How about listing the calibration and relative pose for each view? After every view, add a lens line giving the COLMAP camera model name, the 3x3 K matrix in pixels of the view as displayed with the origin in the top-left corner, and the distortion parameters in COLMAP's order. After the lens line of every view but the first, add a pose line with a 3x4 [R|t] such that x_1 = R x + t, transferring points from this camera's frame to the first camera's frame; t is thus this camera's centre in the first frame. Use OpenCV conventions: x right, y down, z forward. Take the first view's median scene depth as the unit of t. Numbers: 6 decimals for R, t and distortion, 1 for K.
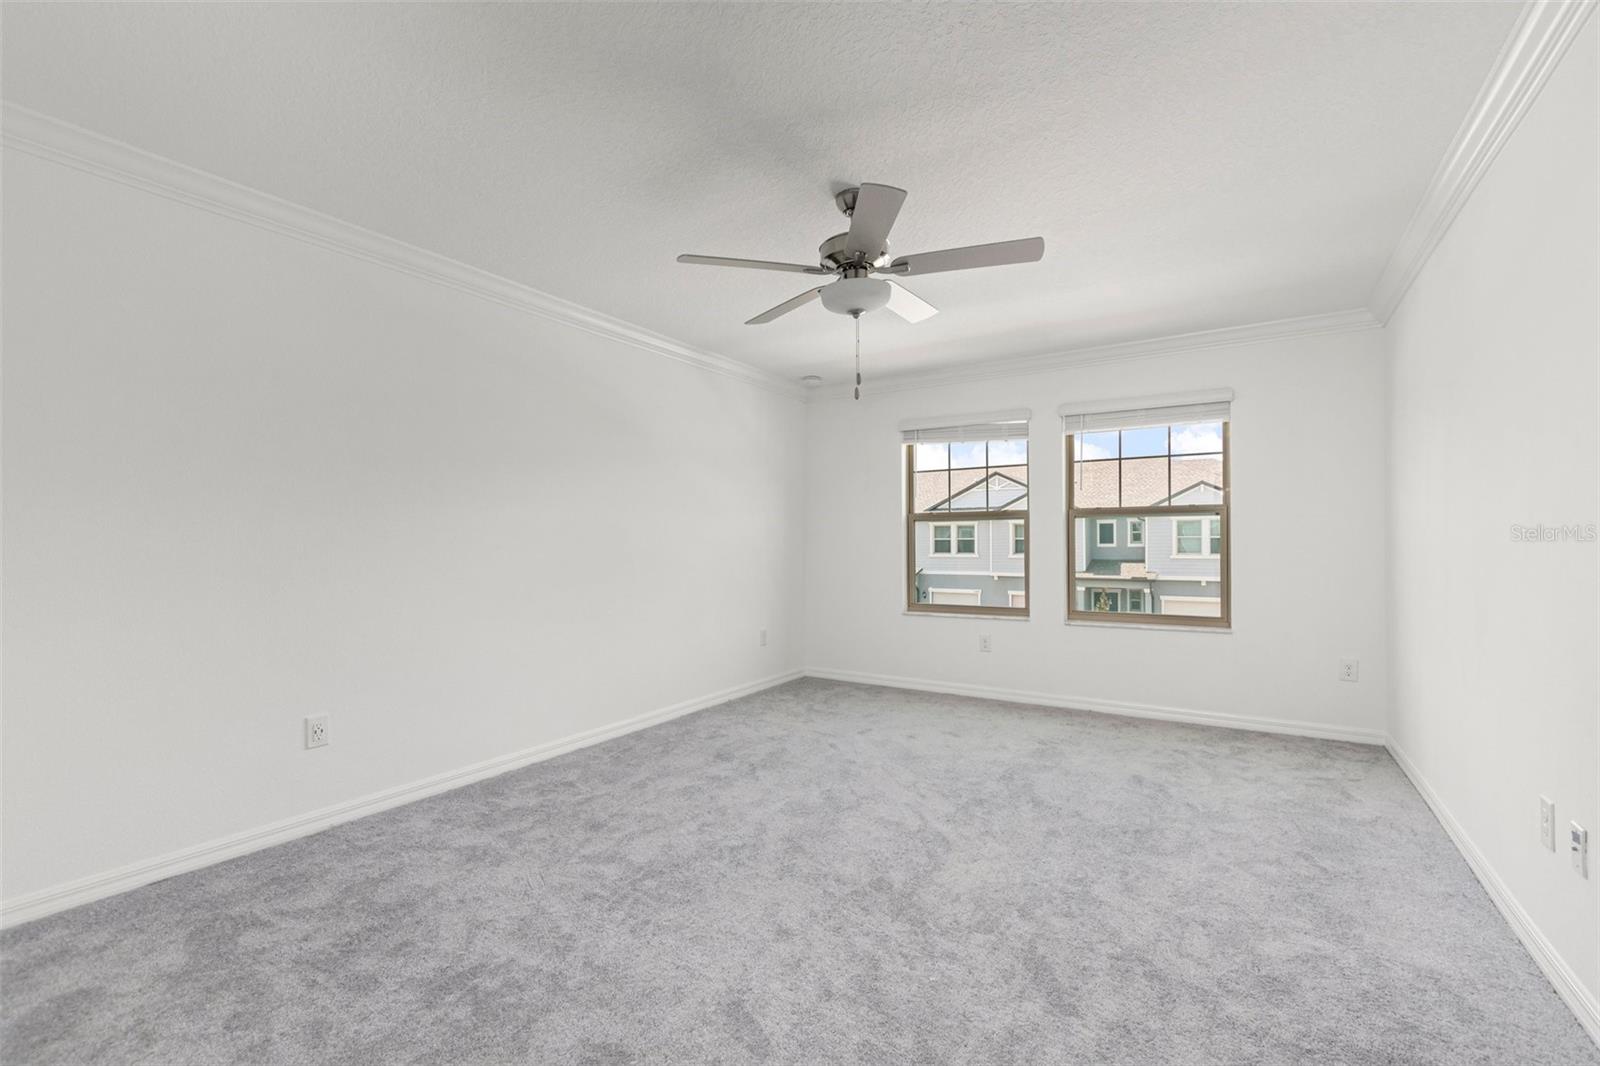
lens RADIAL K [[701.2, 0, 799.4], [0, 701.2, 545.2], [0, 0, 1]] dist [-0.000829, -0.000646]
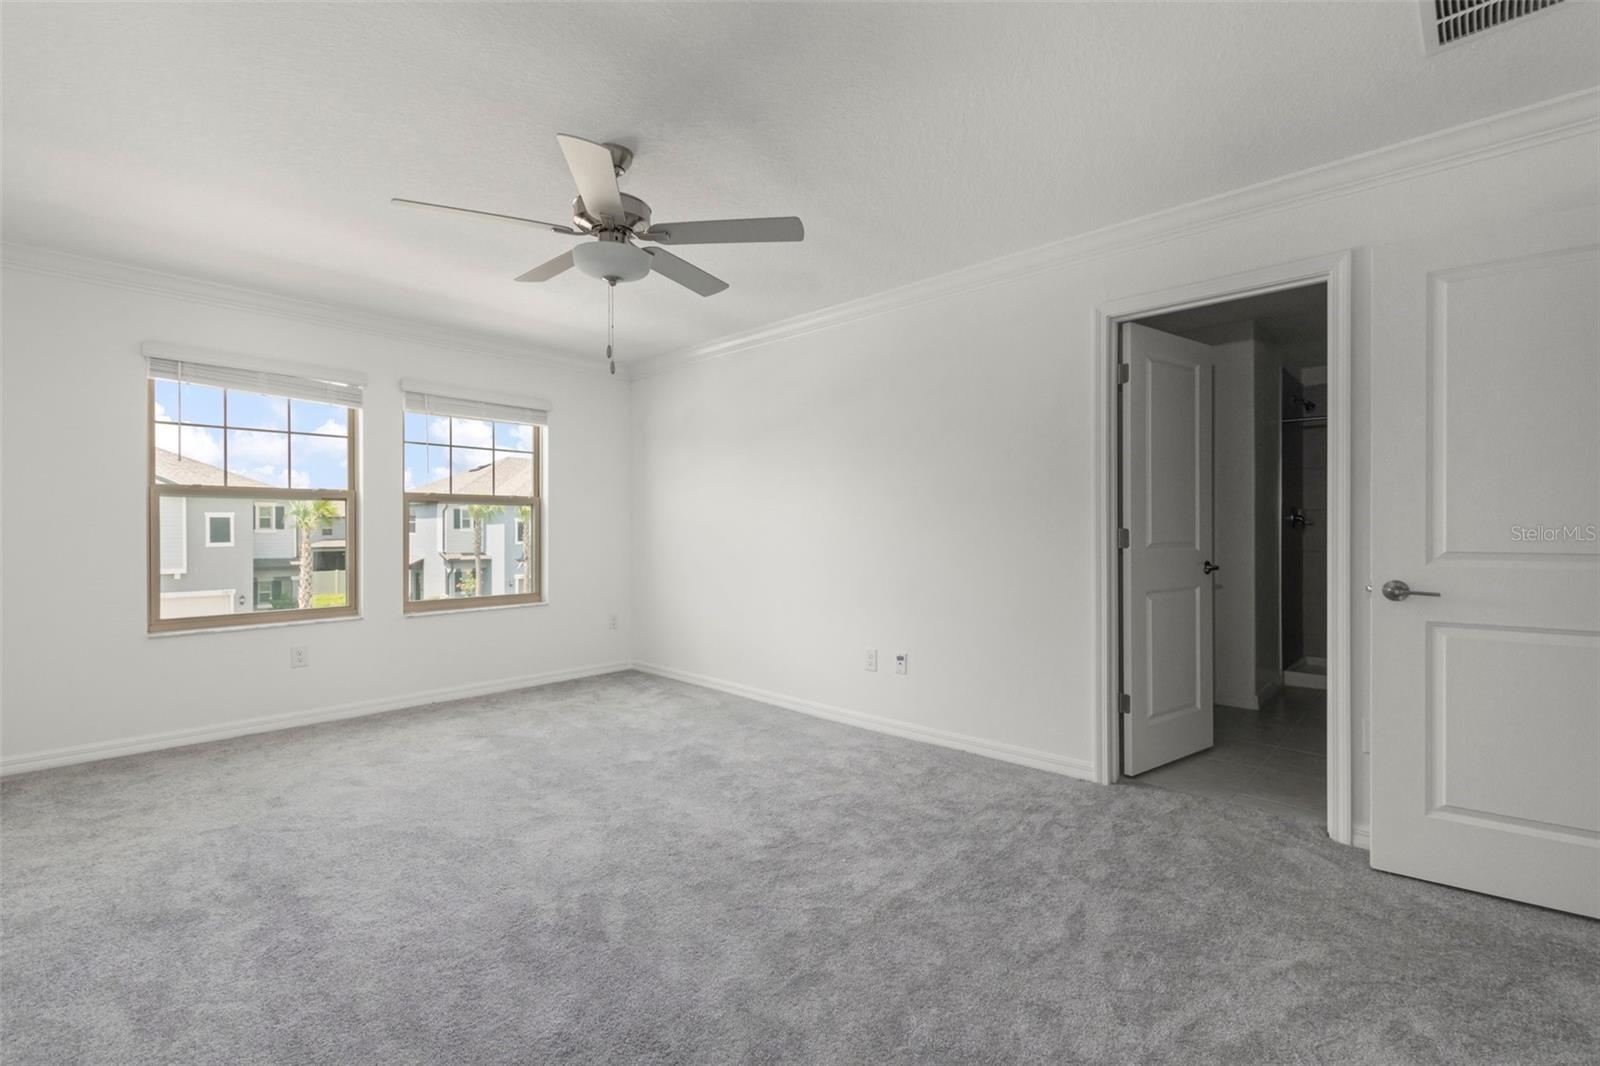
lens RADIAL K [[700.9, 0, 800.0], [0, 700.9, 533.0], [0, 0, 1]] dist [0.000940, -0.000248]
pose [[0.172439, -0.000924, 0.985020, -0.479521], [-0.000199, 1.000000, 0.000973, 0.001002], [-0.985020, -0.000364, 0.172438, 0.363352]]
